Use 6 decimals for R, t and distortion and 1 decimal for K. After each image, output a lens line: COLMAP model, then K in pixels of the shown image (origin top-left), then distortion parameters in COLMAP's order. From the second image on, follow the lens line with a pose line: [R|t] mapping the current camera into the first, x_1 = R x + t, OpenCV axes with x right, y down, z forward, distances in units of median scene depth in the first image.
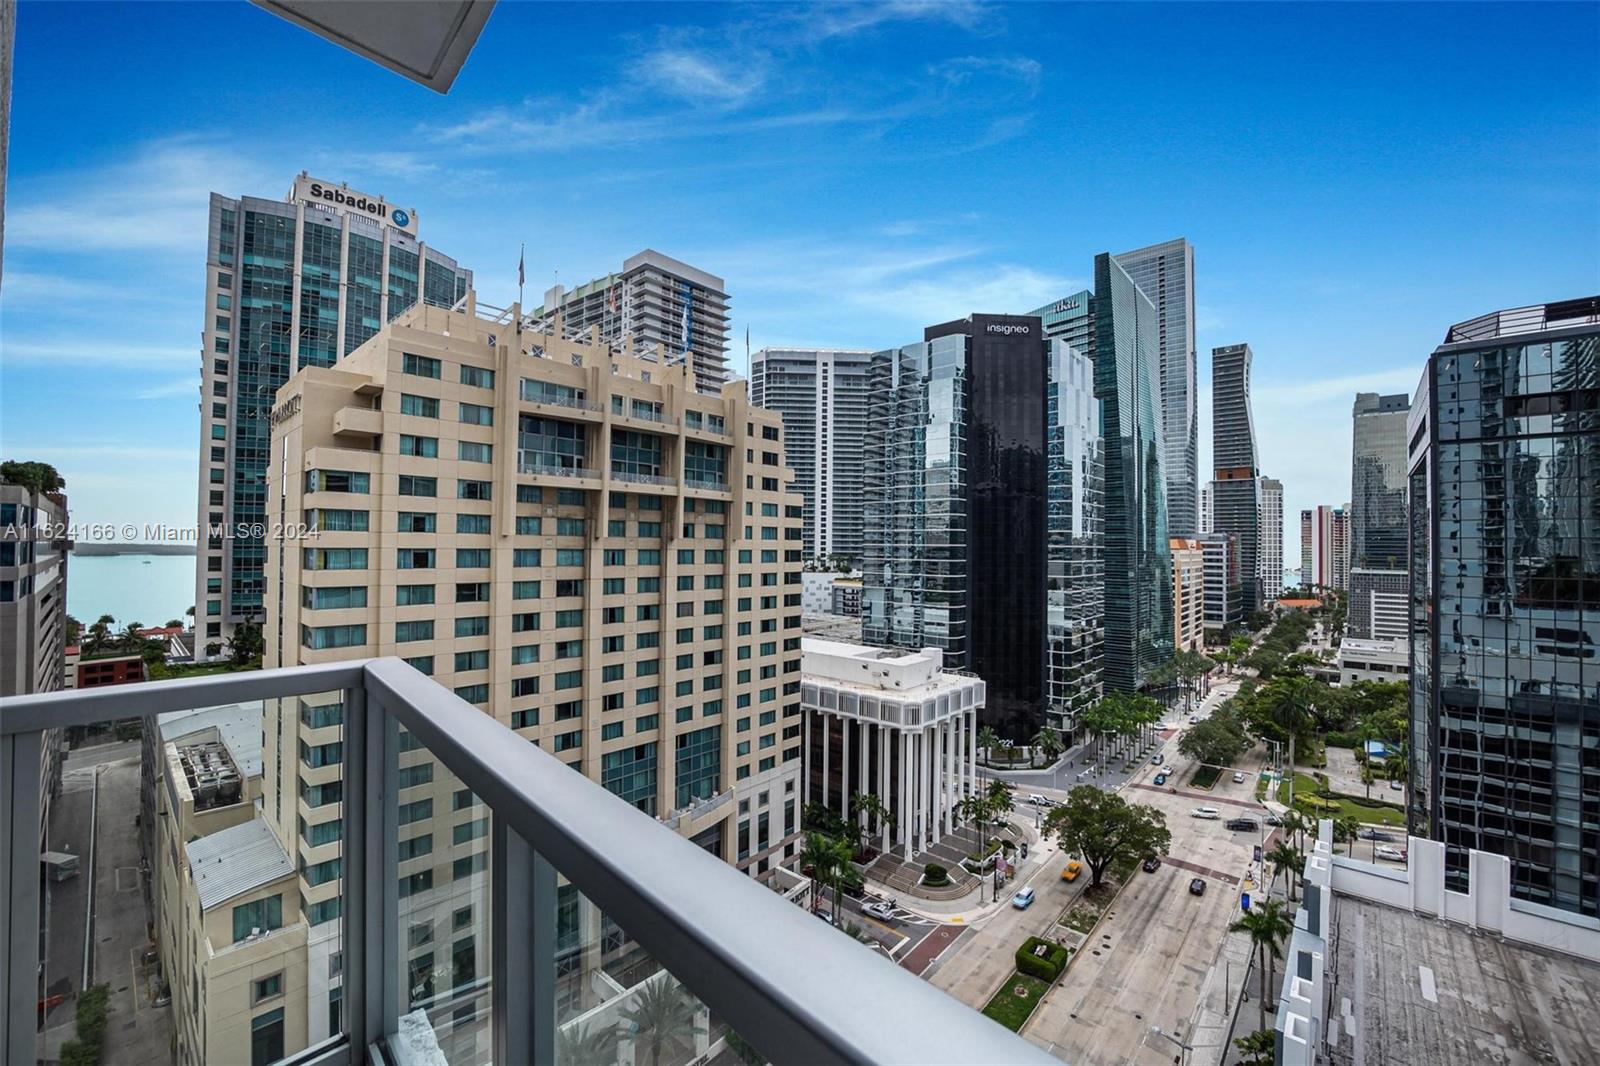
lens RADIAL K [[642.9, 0, 806.4], [0, 642.9, 533.0], [0, 0, 1]] dist [-0.037814, 0.008617]
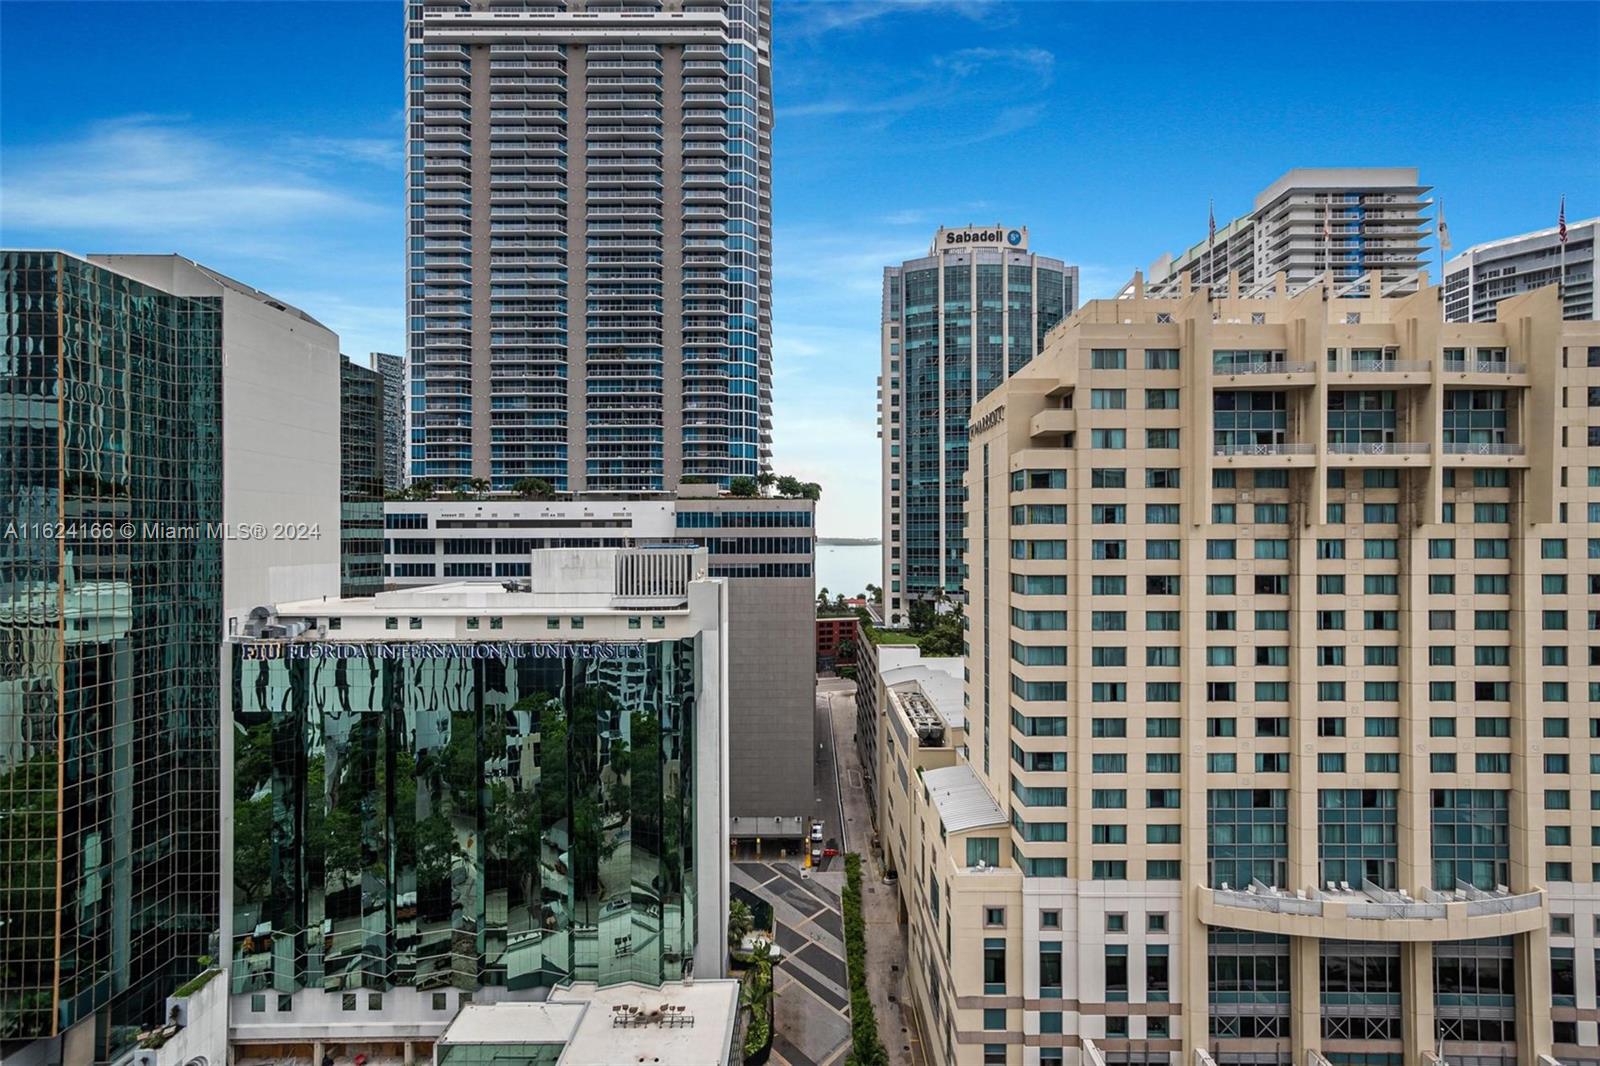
lens RADIAL K [[641.2, 0, 807.7], [0, 641.2, 533.0], [0, 0, 1]] dist [-0.015599, 0.010202]
pose [[0.659973, -0.014031, -0.751159, -0.121377], [0.025148, 0.999678, 0.003422, -0.001529], [0.750869, -0.021149, 0.660113, -0.026731]]
